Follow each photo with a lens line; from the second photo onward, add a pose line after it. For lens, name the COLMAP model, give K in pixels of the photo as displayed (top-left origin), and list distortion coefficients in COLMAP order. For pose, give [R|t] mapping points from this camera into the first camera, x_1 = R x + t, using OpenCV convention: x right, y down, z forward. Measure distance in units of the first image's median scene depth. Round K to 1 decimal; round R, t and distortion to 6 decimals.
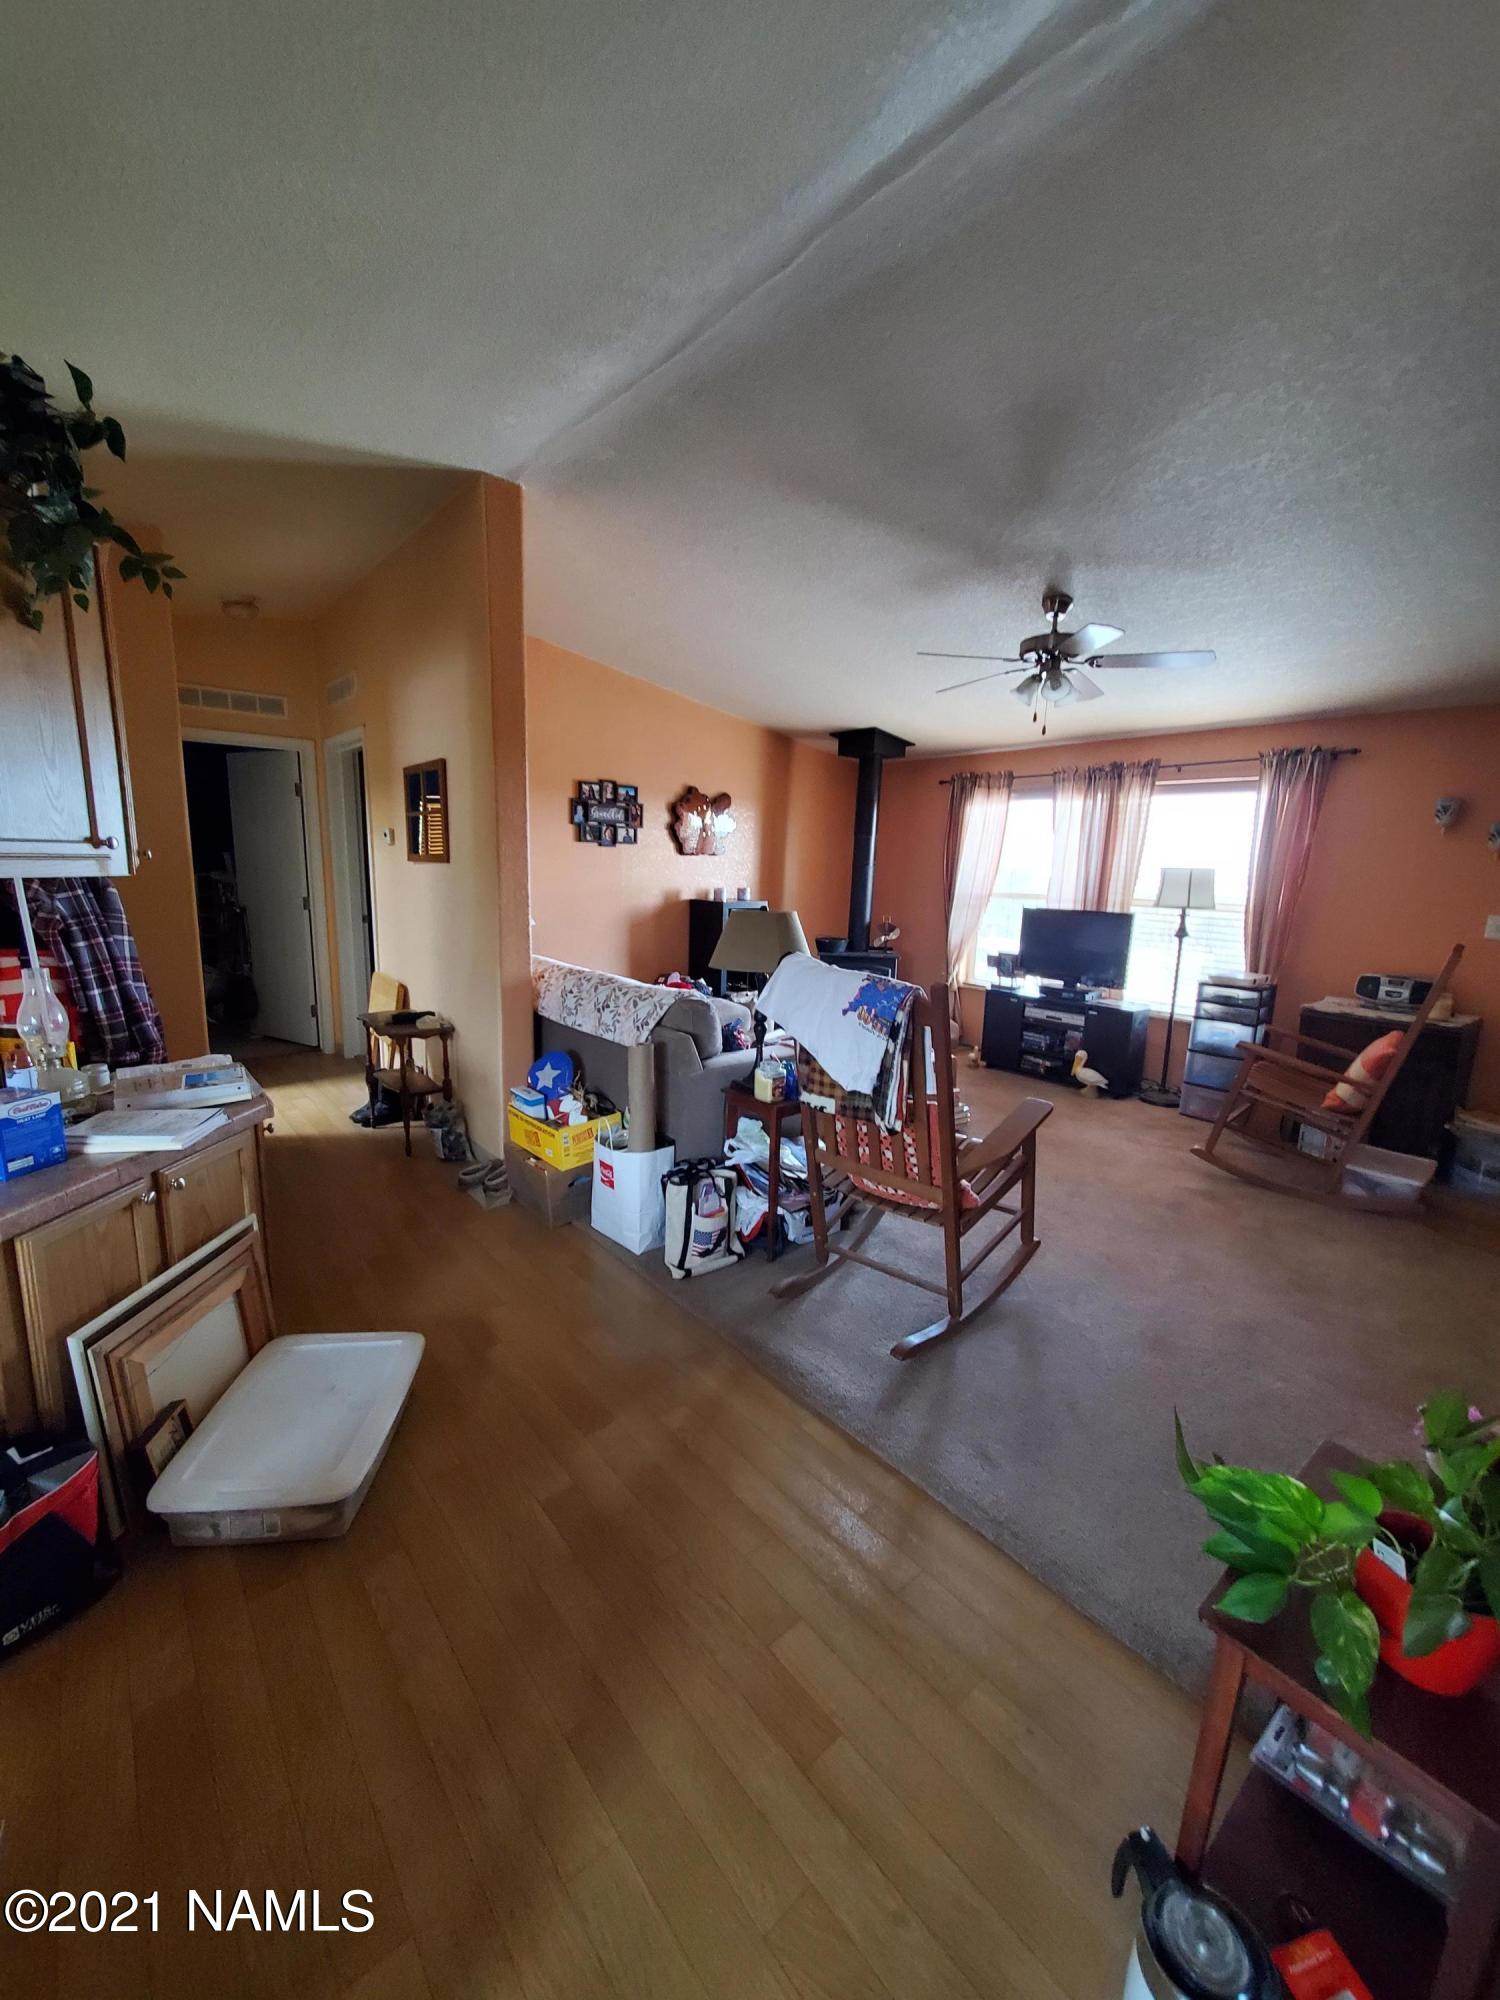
lens RADIAL K [[799.7, 0, 753.3], [0, 799.7, 1022.5], [0, 0, 1]] dist [0.000095, 0.000091]
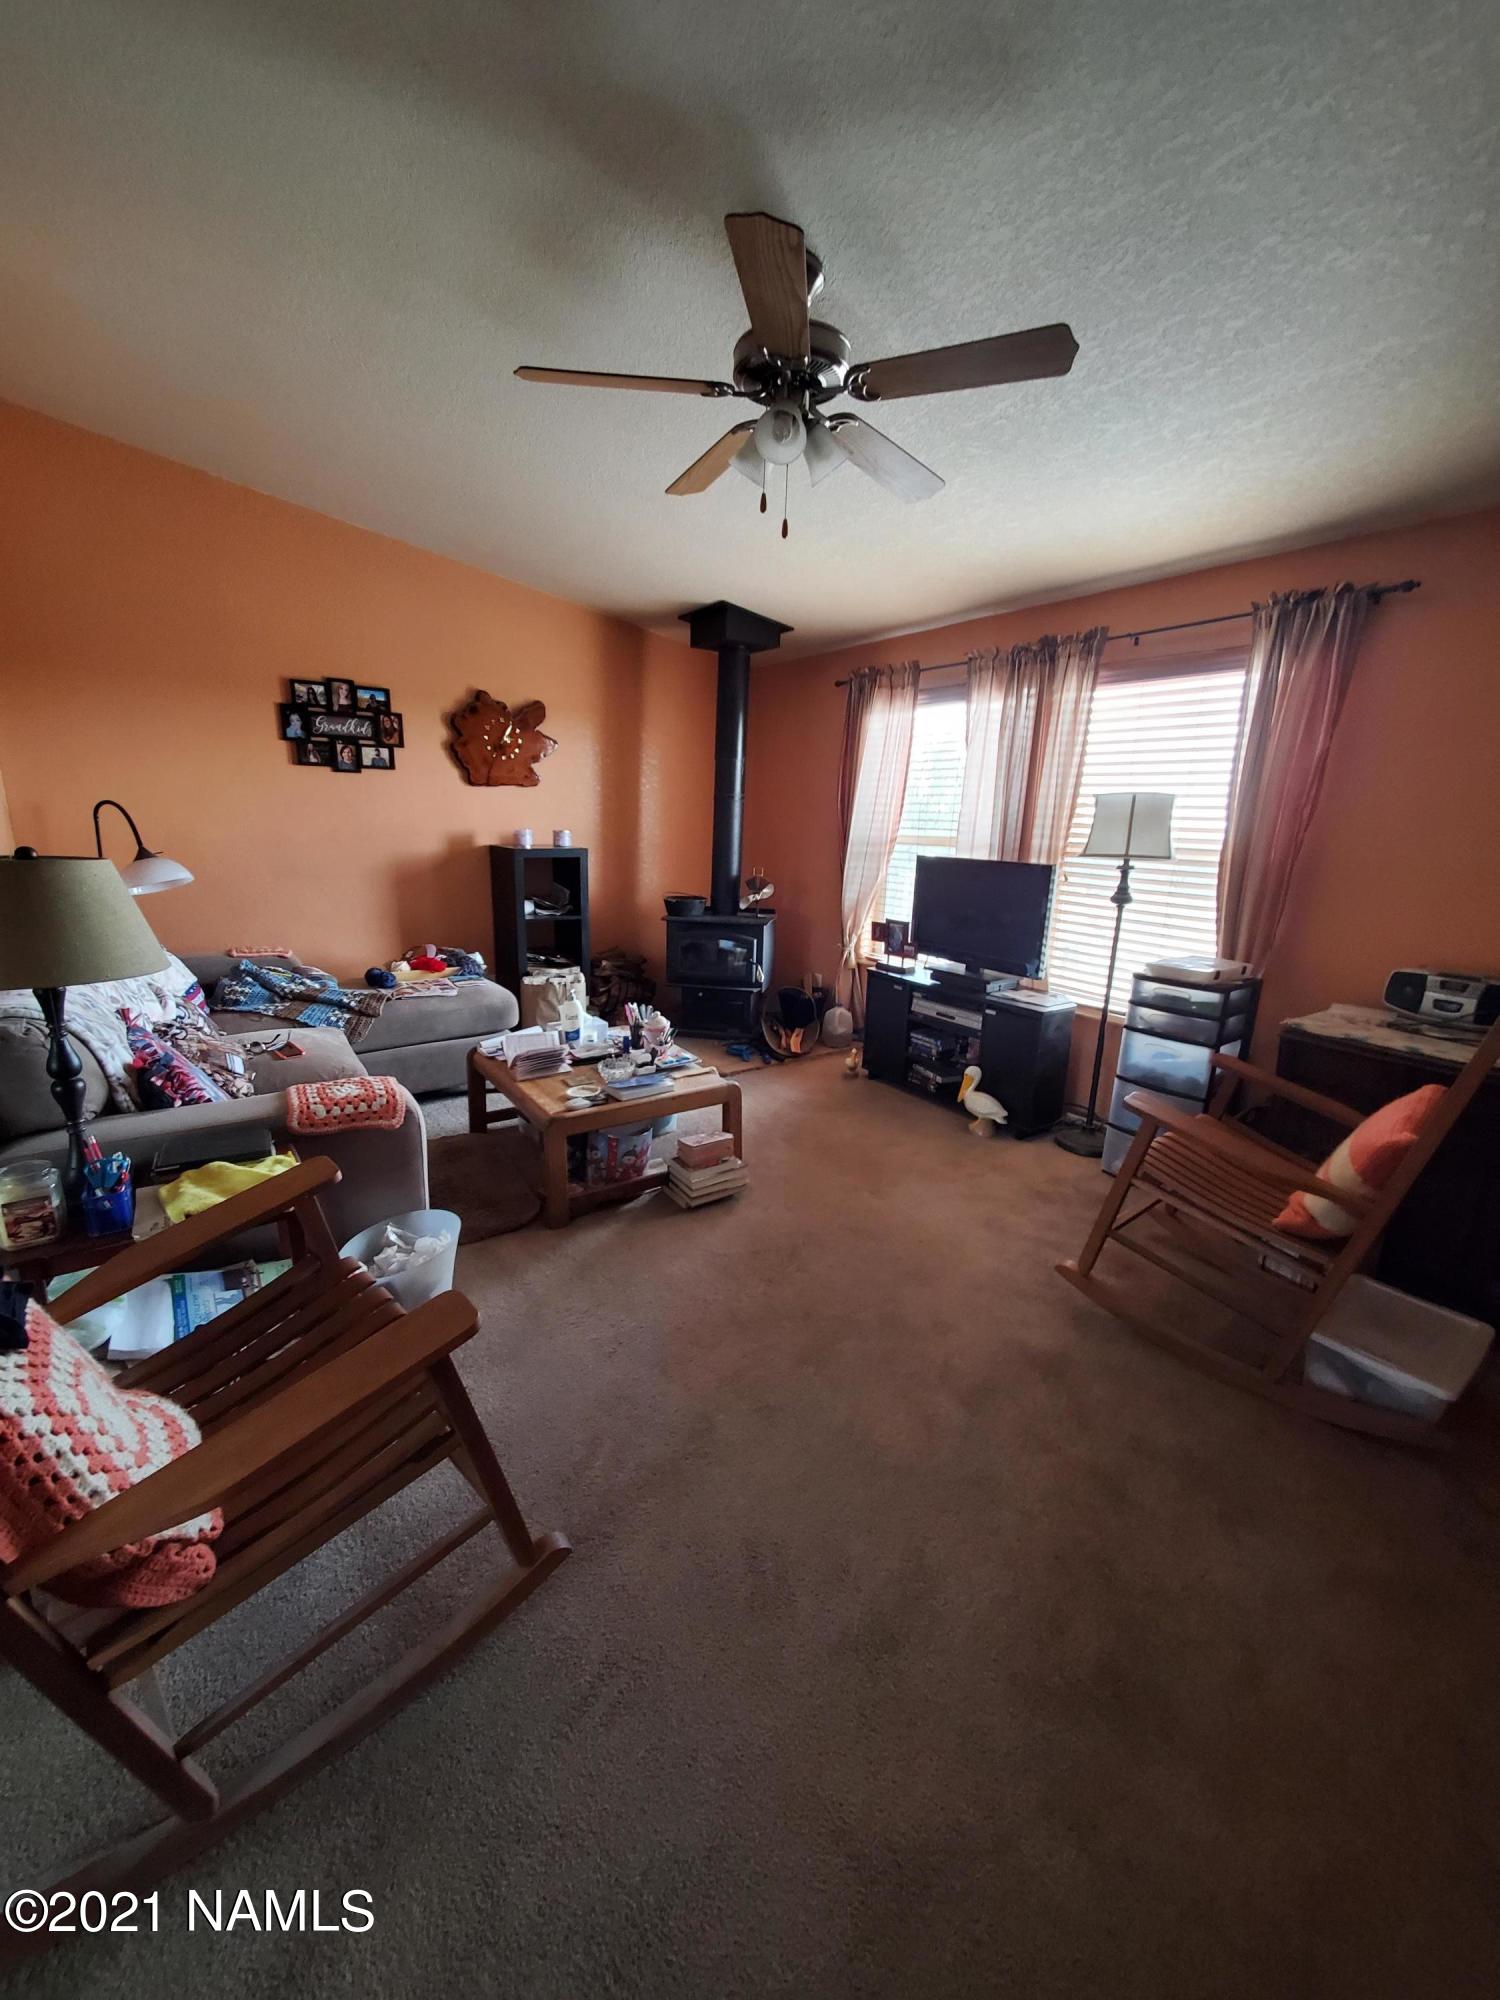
lens RADIAL K [[796.4, 0, 753.8], [0, 796.4, 1026.1], [0, 0, 1]] dist [0.001790, 0.000144]
pose [[0.996398, 0.019817, -0.082454, 0.271242], [-0.014396, 0.997727, 0.065826, -0.041362], [0.083571, -0.064402, 0.994419, 0.296632]]
